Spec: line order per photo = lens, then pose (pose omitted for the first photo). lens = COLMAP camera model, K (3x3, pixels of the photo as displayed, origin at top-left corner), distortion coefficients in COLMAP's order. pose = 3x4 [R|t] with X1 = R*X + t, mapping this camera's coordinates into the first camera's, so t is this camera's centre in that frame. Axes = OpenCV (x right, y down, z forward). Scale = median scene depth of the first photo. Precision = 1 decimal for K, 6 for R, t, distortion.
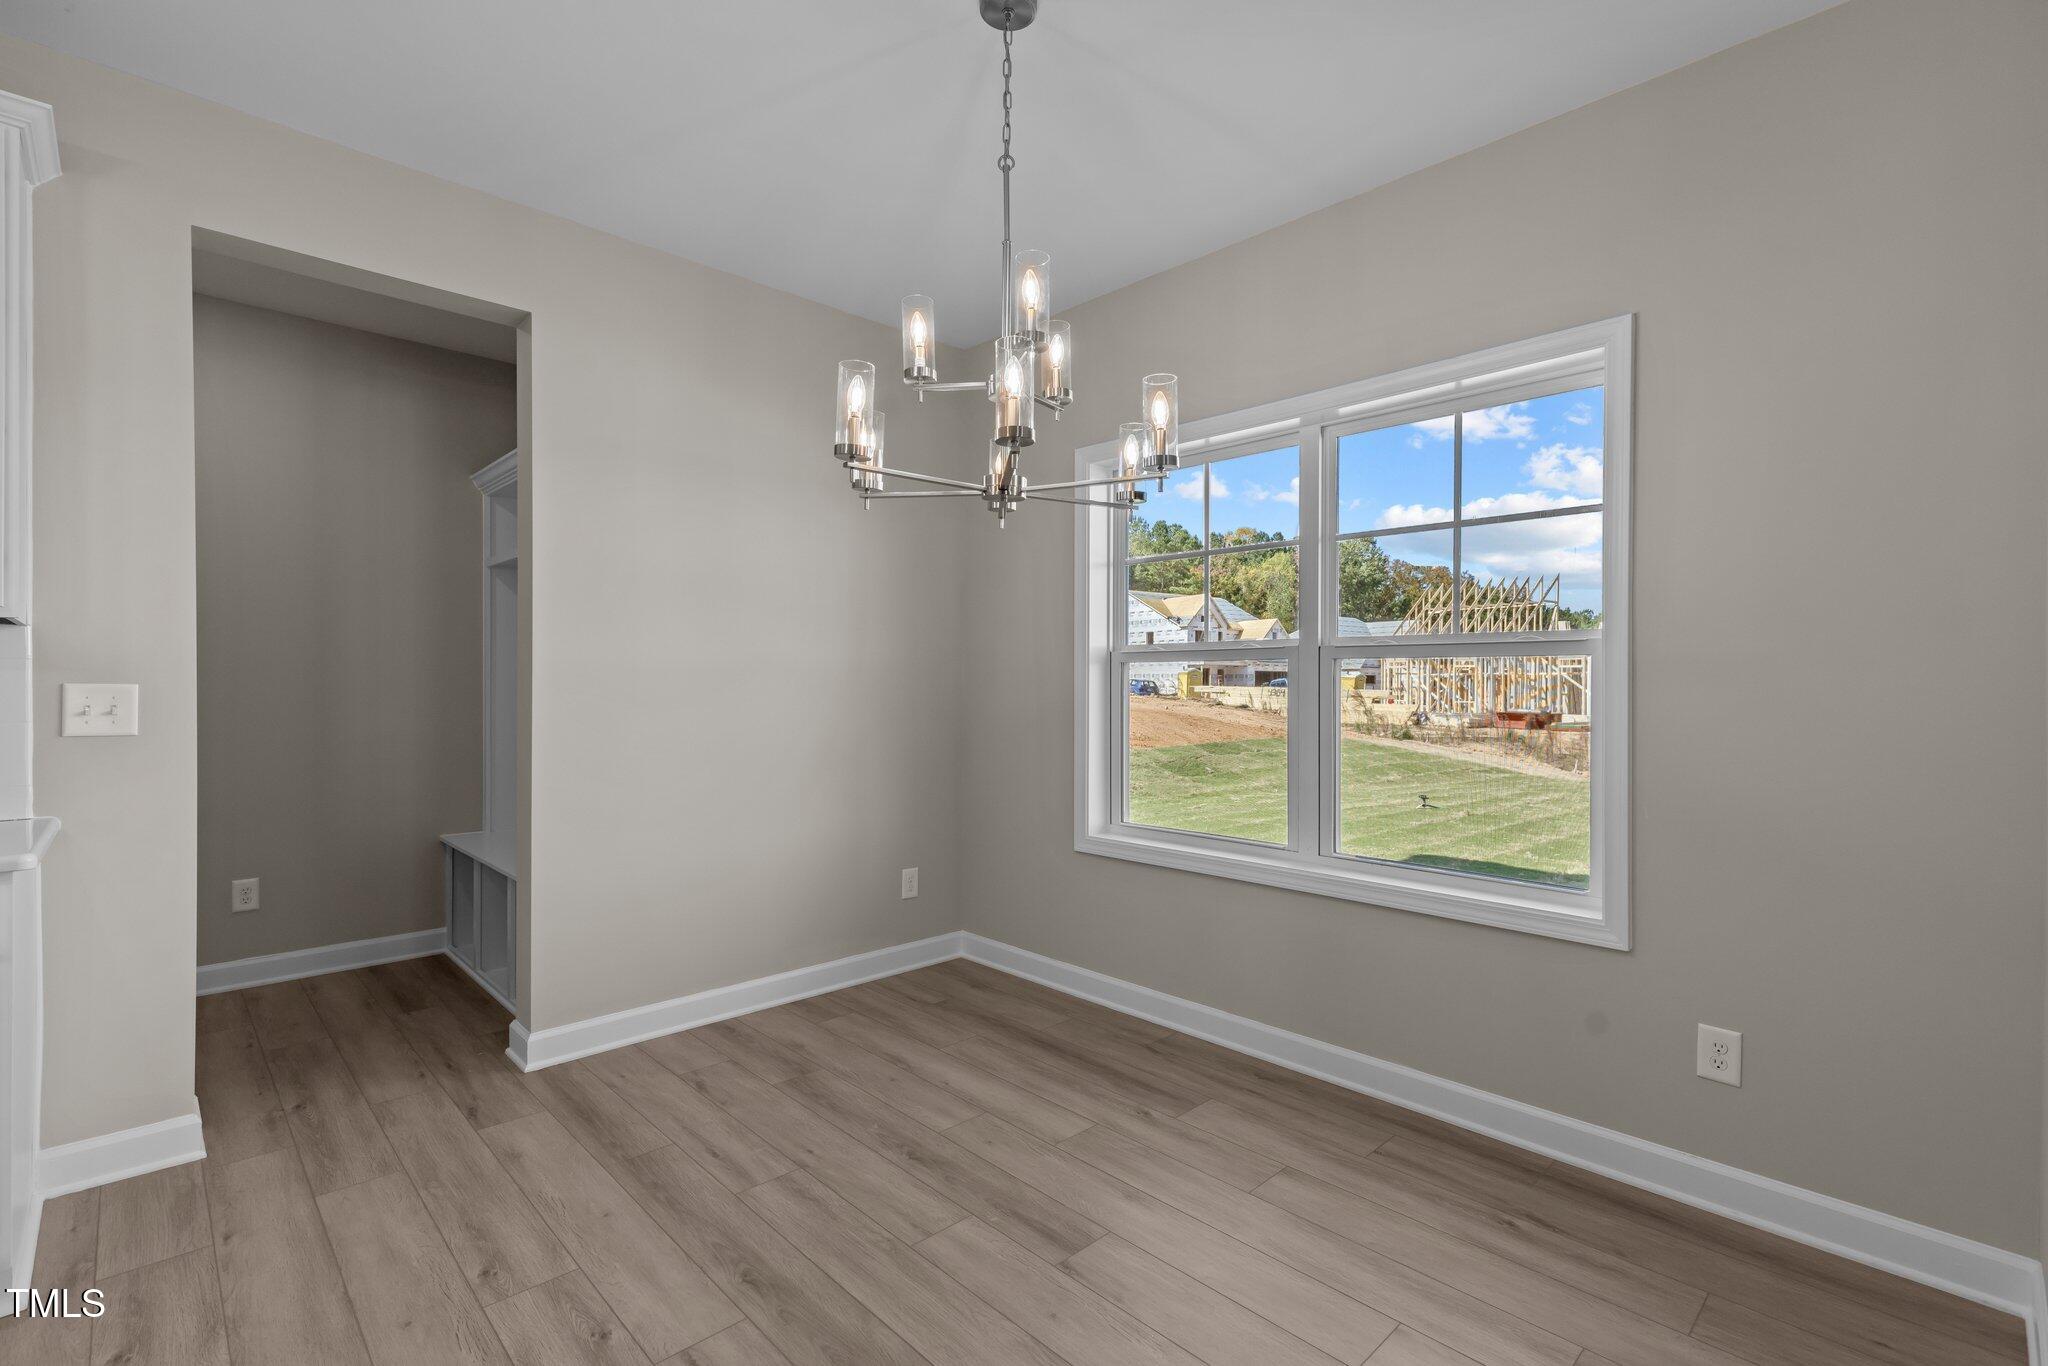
lens RADIAL K [[930.1, 0, 1030.5], [0, 930.1, 694.8], [0, 0, 1]] dist [0.008883, -0.001964]
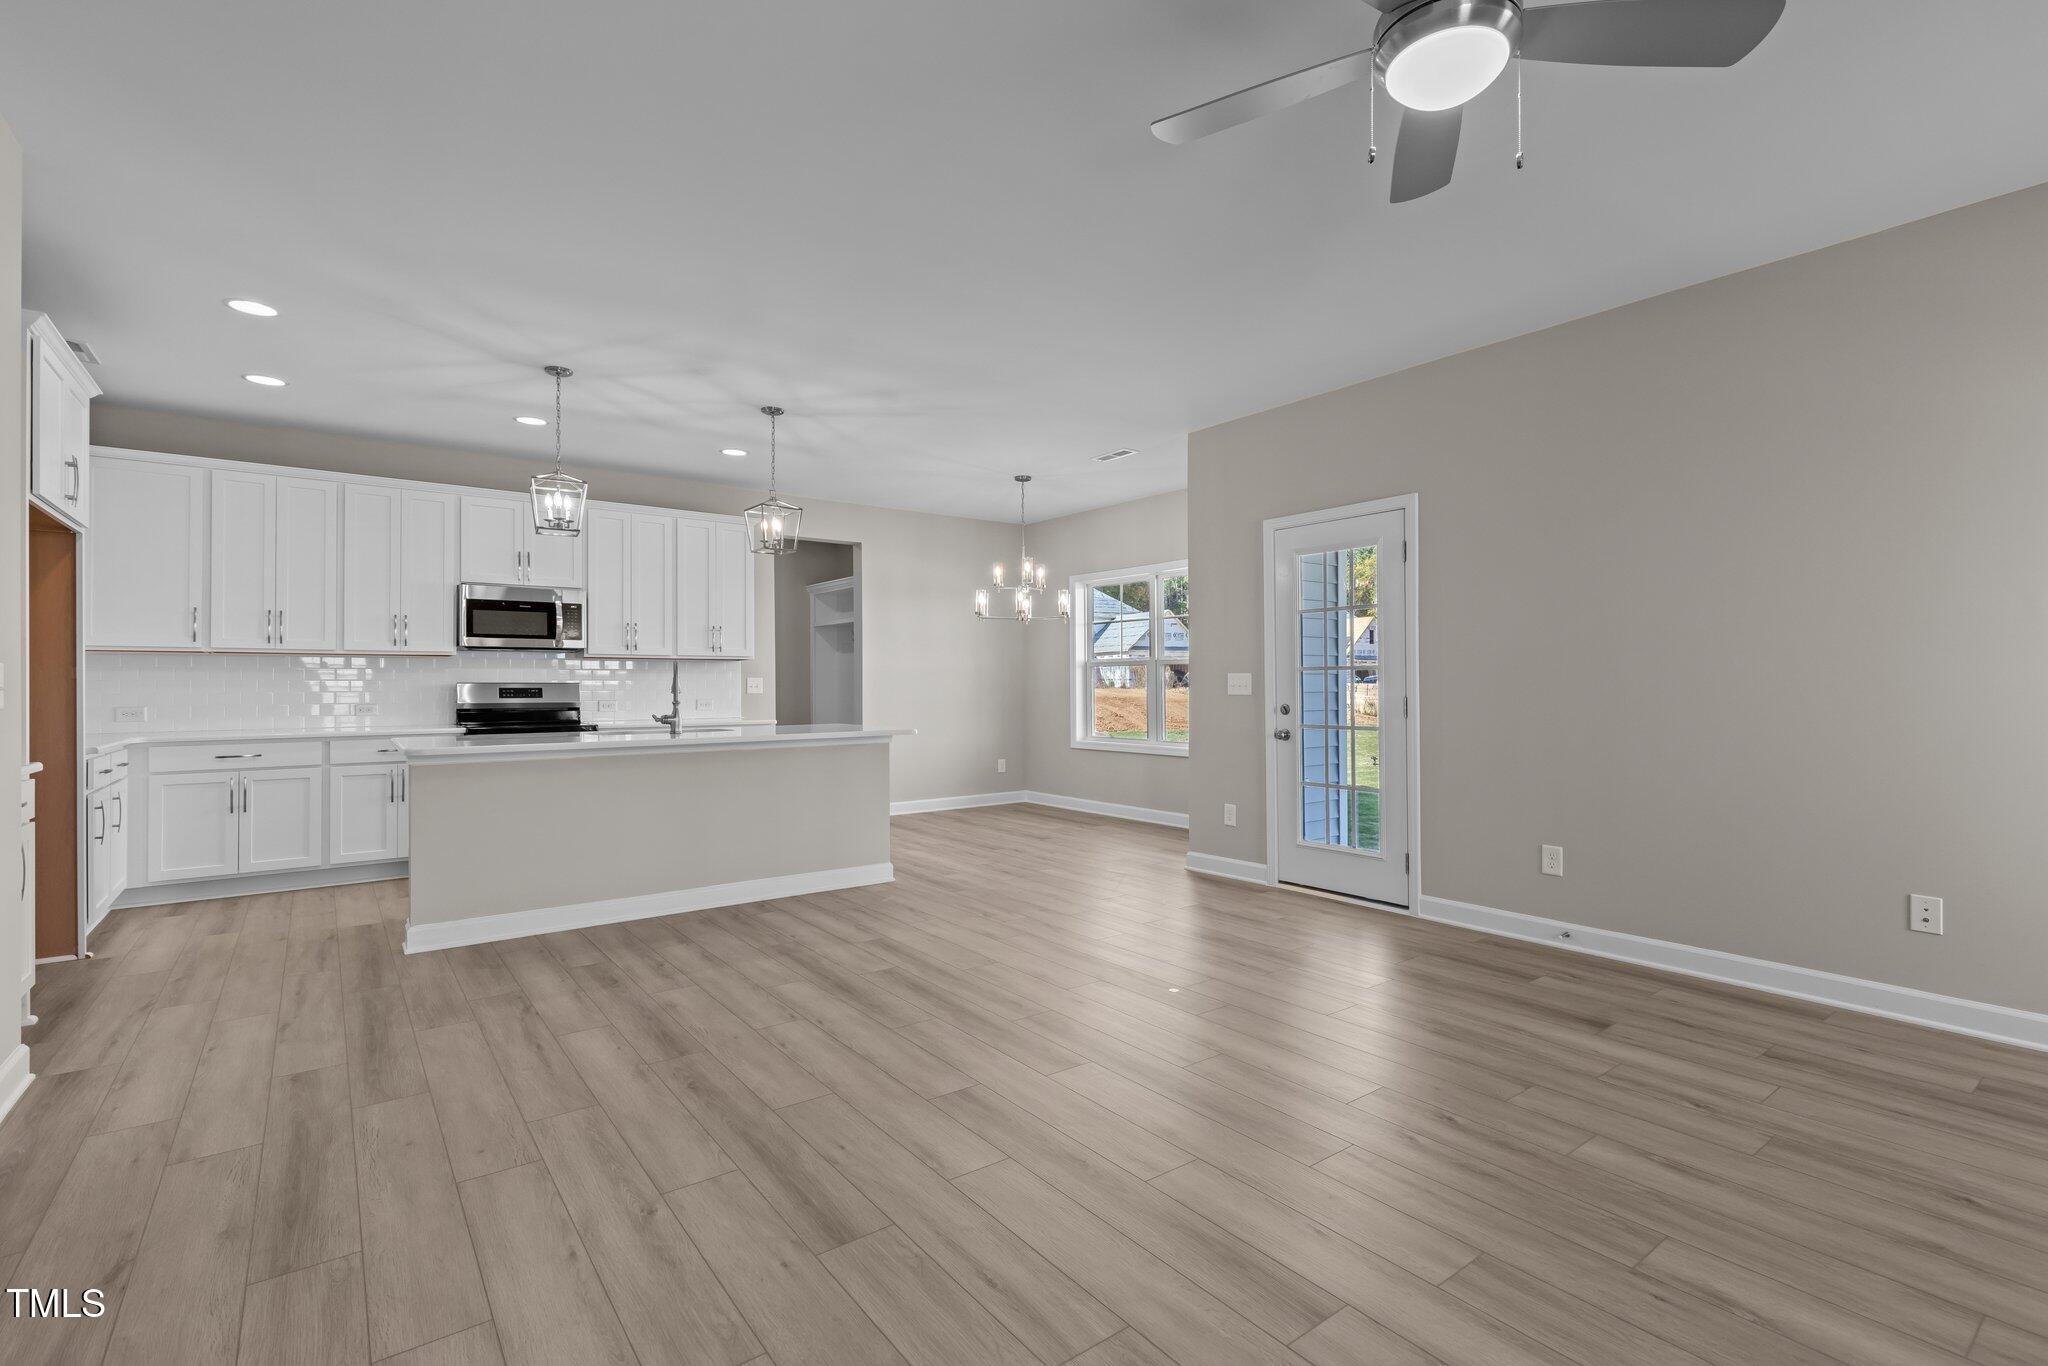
lens RADIAL K [[930.1, 0, 1025.7], [0, 930.1, 678.7], [0, 0, 1]] dist [0.008883, -0.001964]
pose [[0.992238, -0.009398, -0.123997, 0.040675], [0.007187, 0.999807, -0.018266, 0.006542], [0.124144, 0.017233, 0.992115, -0.239392]]
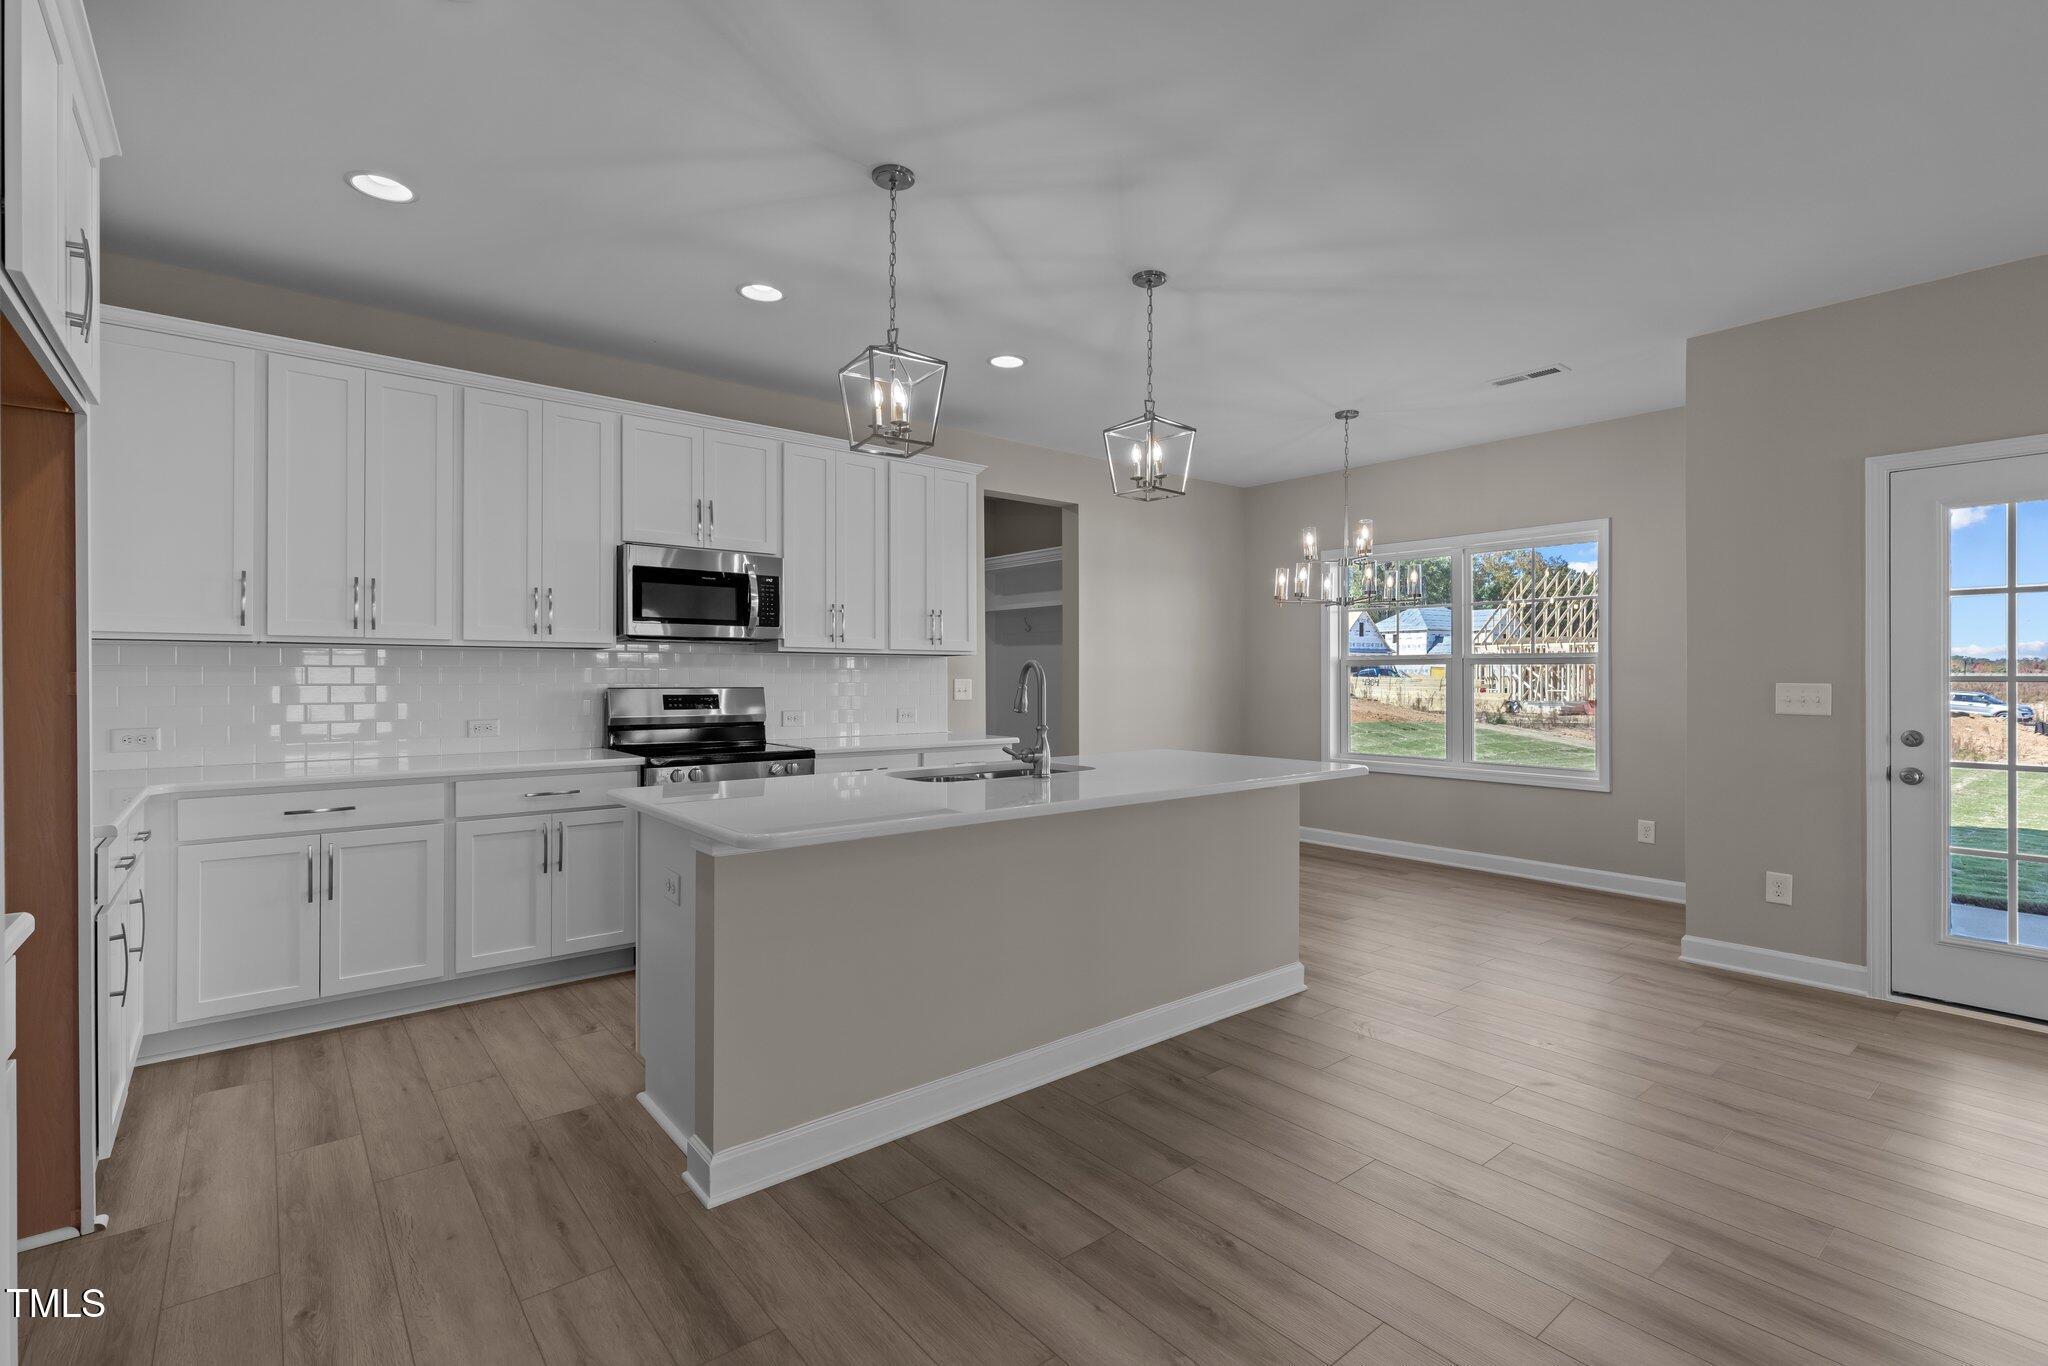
lens RADIAL K [[930.1, 0, 1025.0], [0, 930.1, 677.5], [0, 0, 1]] dist [0.008883, -0.001964]
pose [[0.996369, -0.003153, -0.085085, -0.068892], [0.002429, 0.999960, -0.008607, 0.000677], [0.085109, 0.008369, 0.996337, -0.162610]]
